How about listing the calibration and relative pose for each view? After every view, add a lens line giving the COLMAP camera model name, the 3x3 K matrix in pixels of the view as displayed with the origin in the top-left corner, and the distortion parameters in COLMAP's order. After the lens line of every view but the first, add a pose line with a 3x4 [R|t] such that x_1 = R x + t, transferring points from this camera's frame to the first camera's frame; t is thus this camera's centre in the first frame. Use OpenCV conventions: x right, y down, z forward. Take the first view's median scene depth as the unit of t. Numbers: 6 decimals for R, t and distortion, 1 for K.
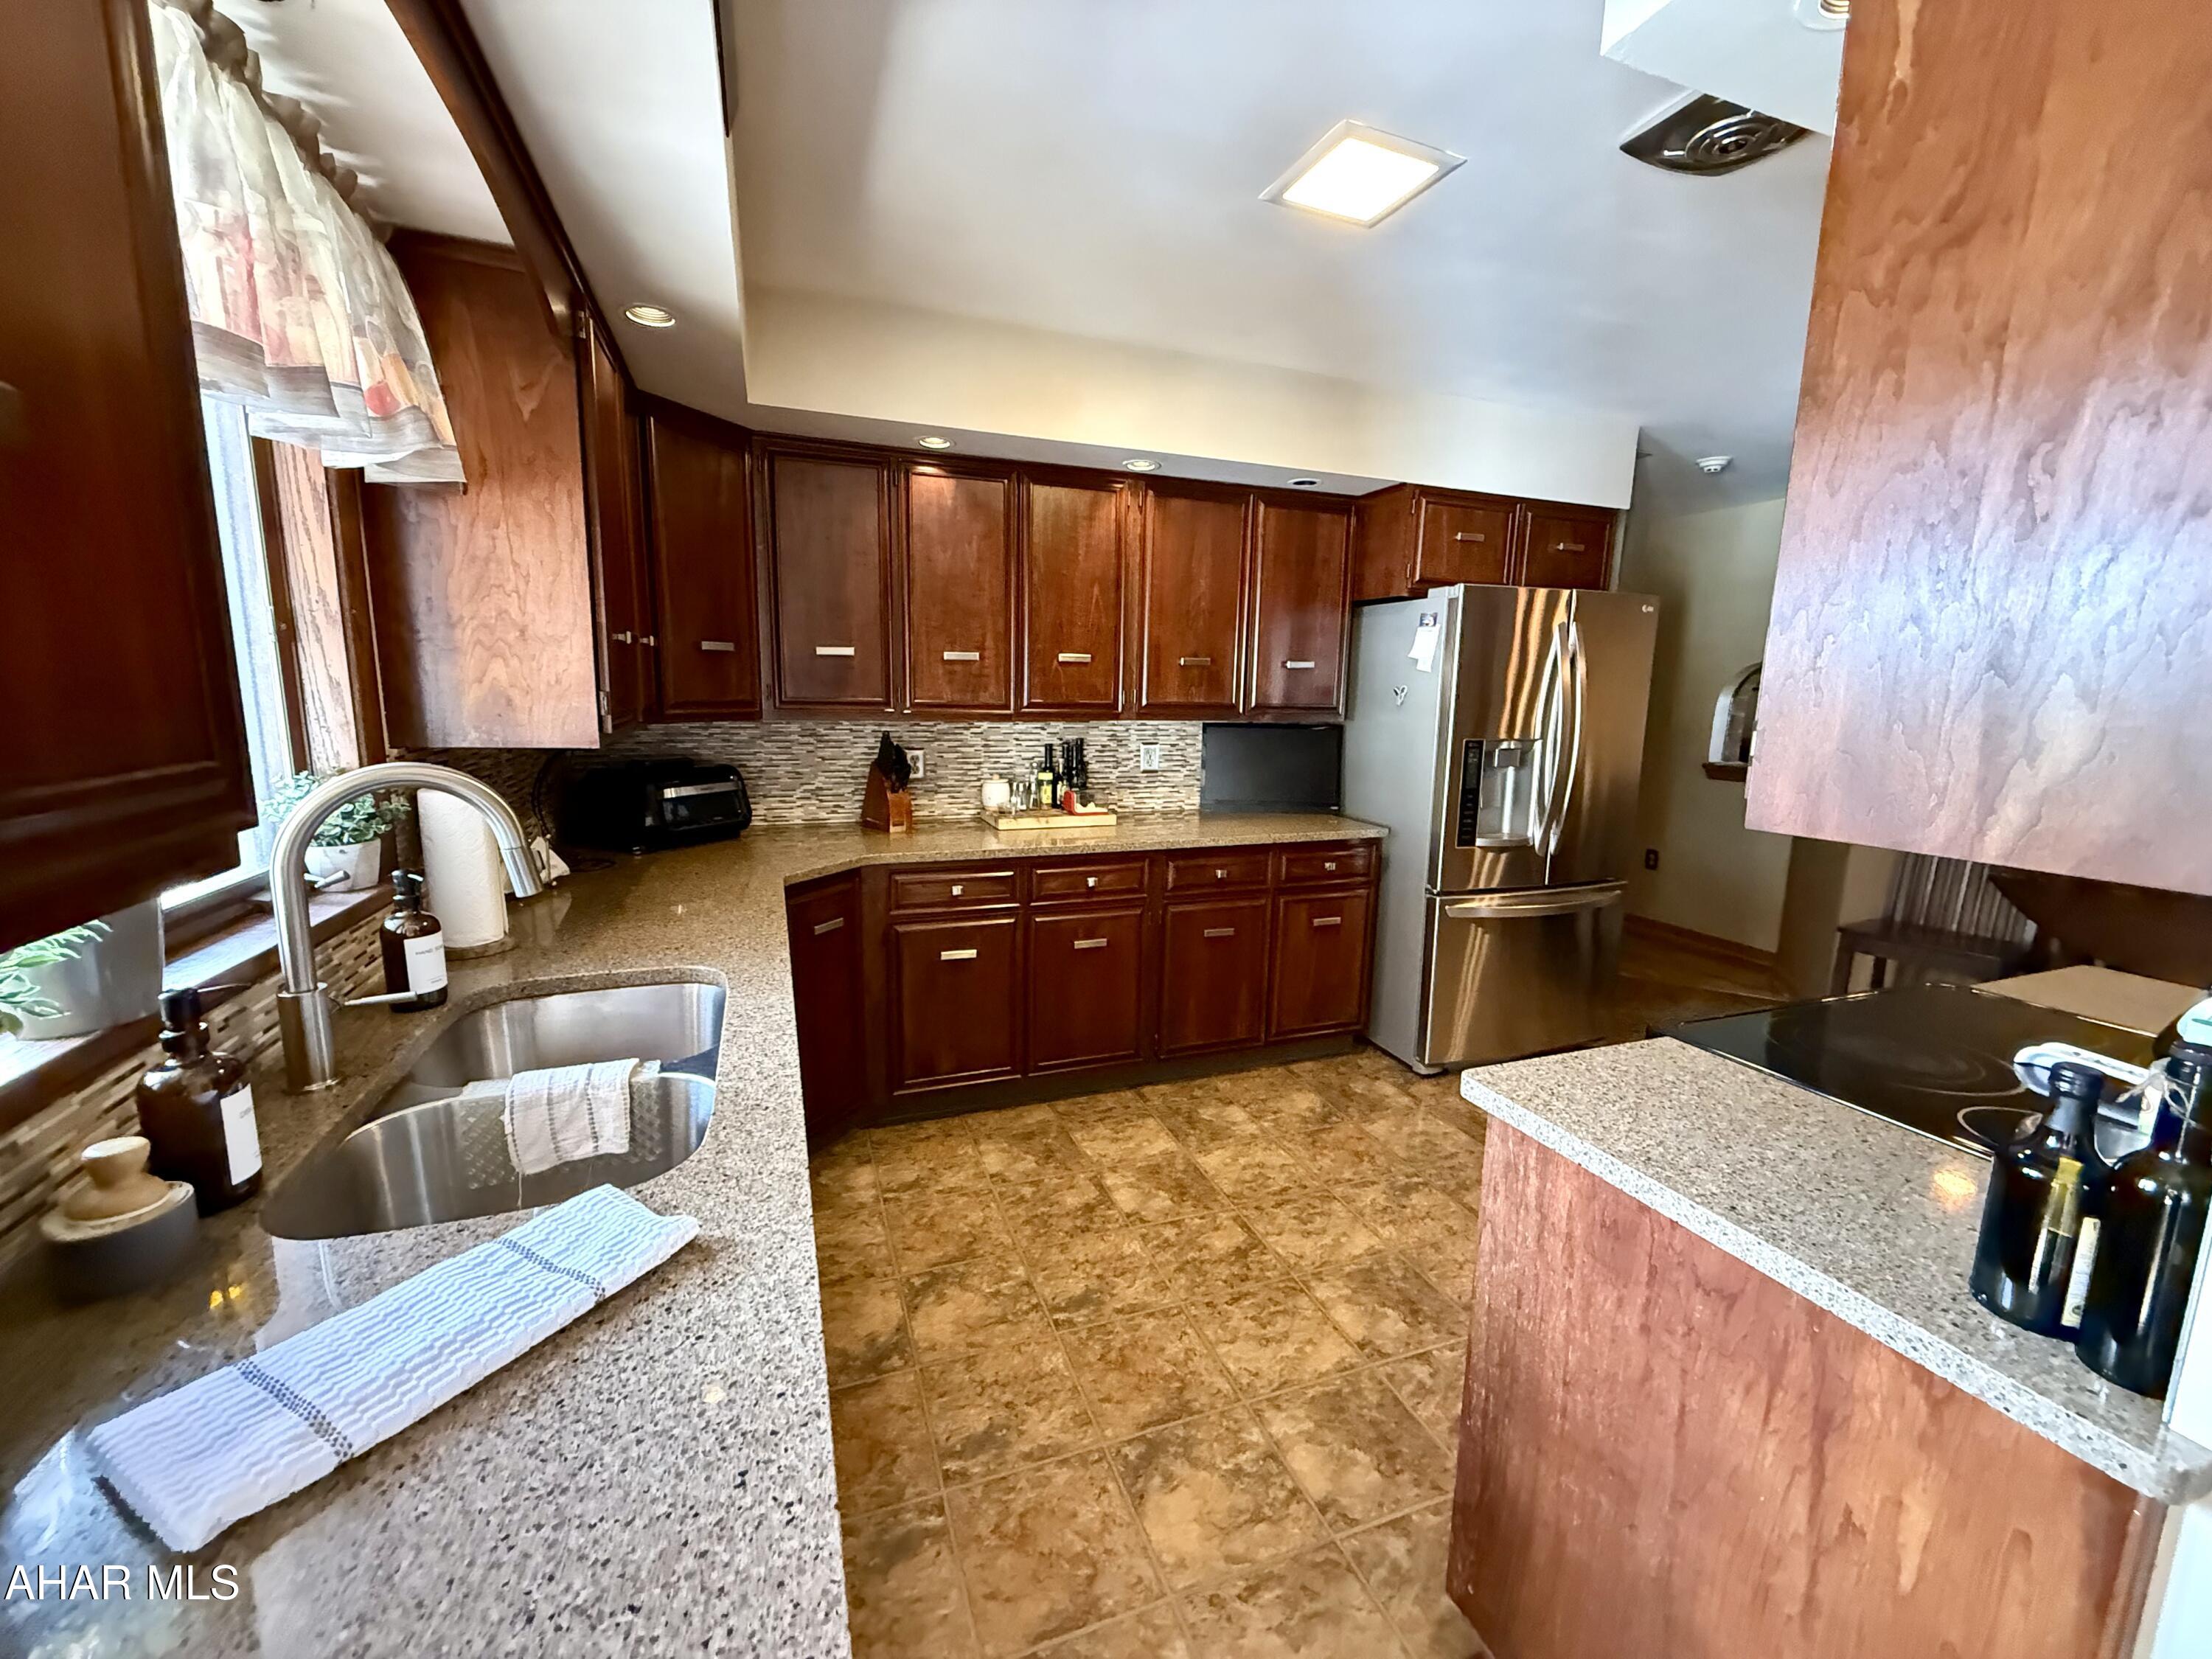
lens RADIAL K [[883.7, 0, 1103.0], [0, 883.7, 826.5], [0, 0, 1]] dist [-0.003054, 0.001074]
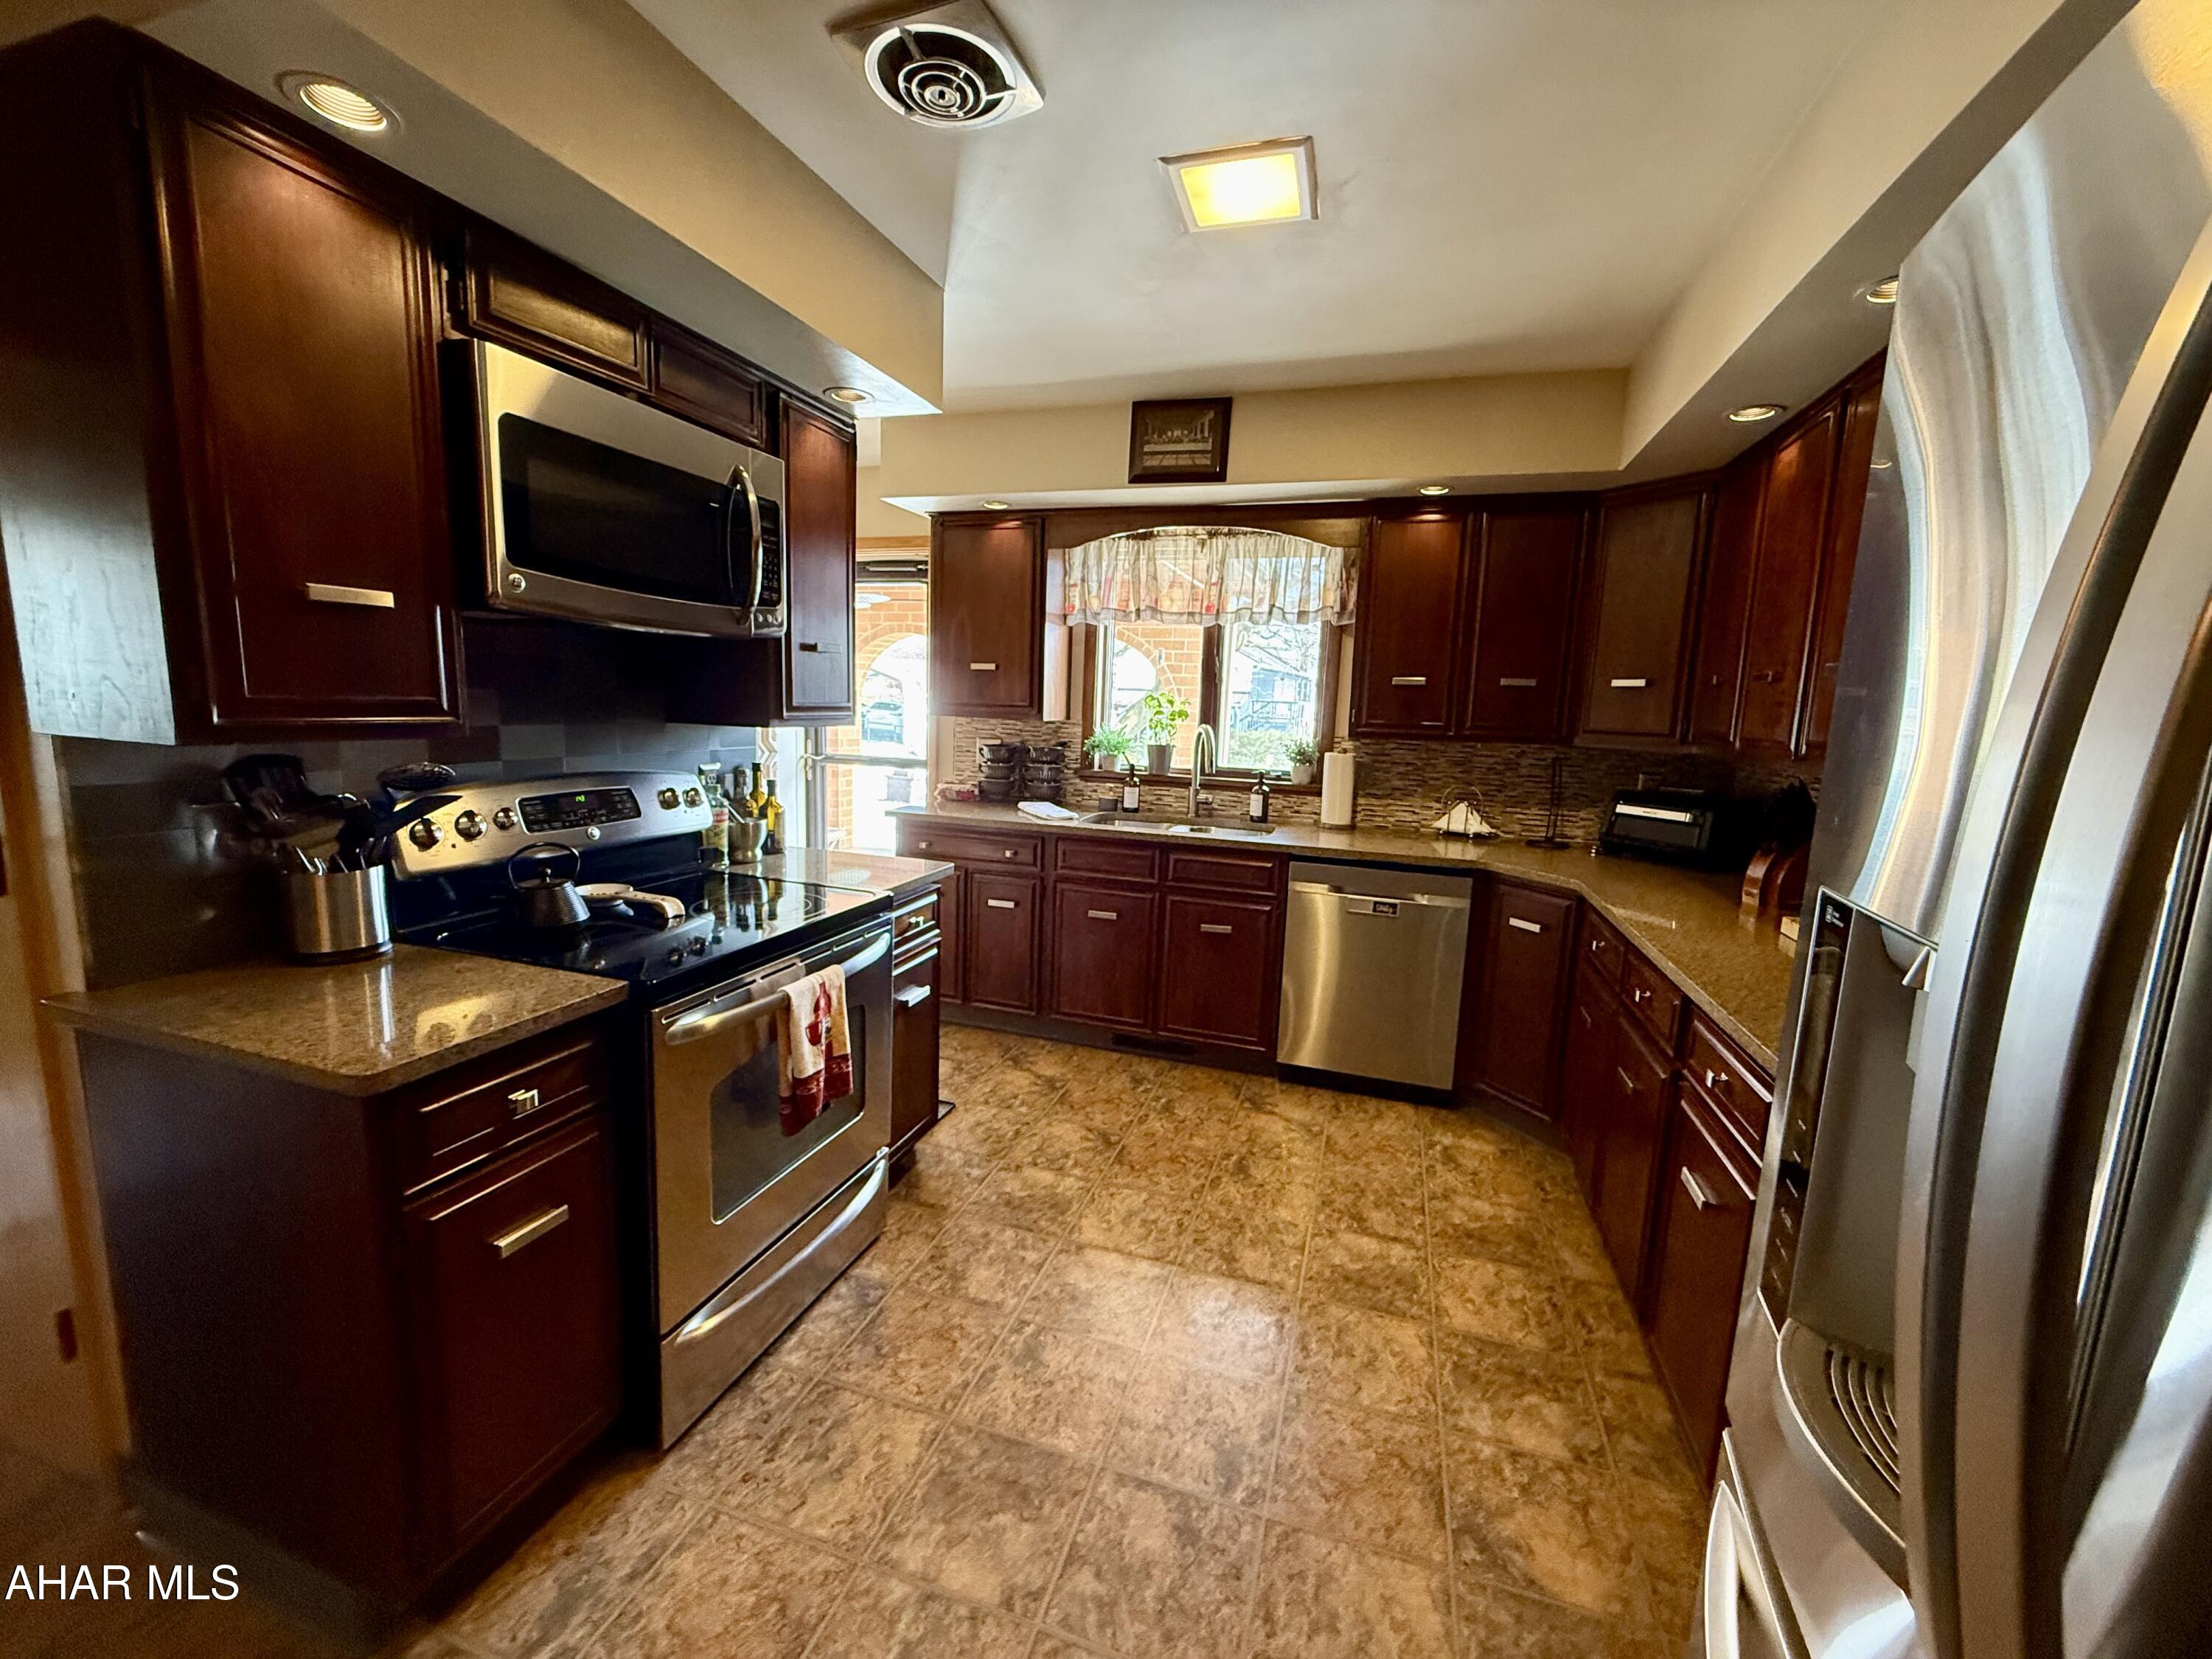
lens RADIAL K [[883.7, 0, 1105.3], [0, 883.7, 831.7], [0, 0, 1]] dist [-0.003054, 0.001074]
pose [[-0.616201, 0.074984, -0.784011, 0.814505], [-0.174598, 0.957683, 0.228821, -0.149860], [0.767992, 0.277887, -0.577033, 1.099717]]
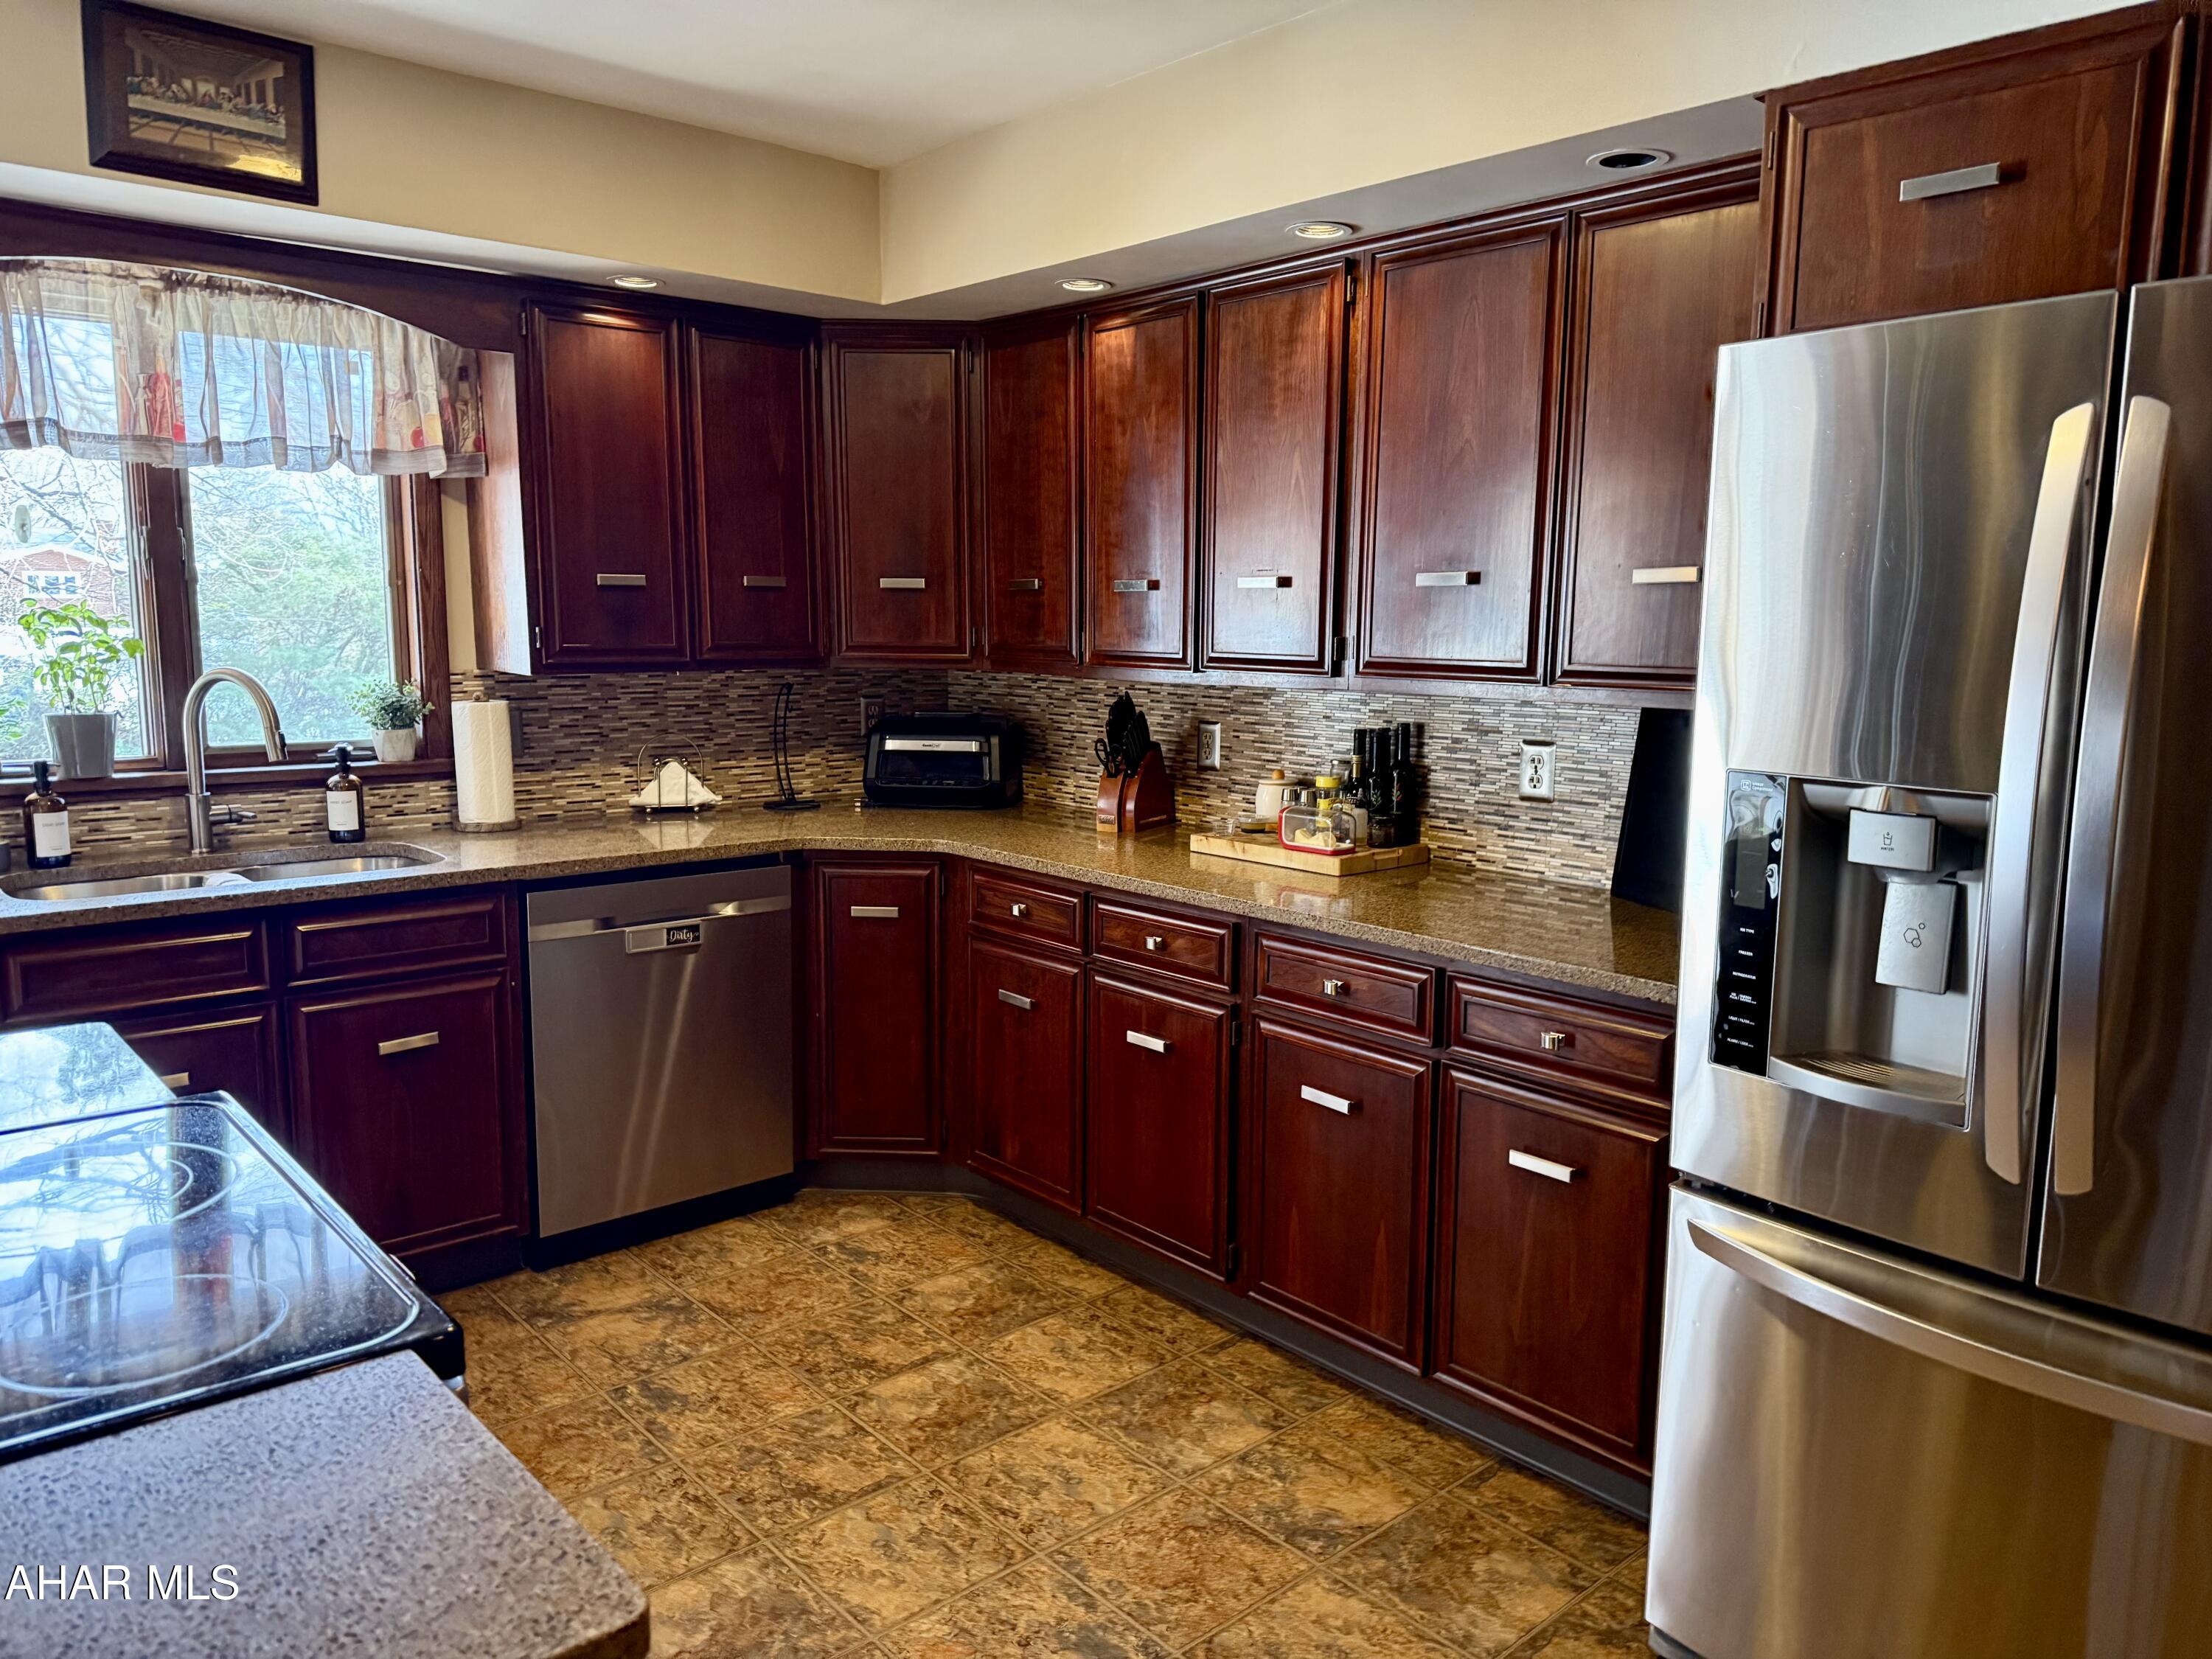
lens RADIAL K [[1539.3, 0, 1128.8], [0, 1539.3, 834.8], [0, 0, 1]] dist [0.029989, -0.023086]
pose [[0.369501, 0.119675, -0.921492, 1.014195], [-0.154410, 0.985792, 0.066111, -0.084236], [0.916312, 0.117860, 0.382730, 0.598631]]
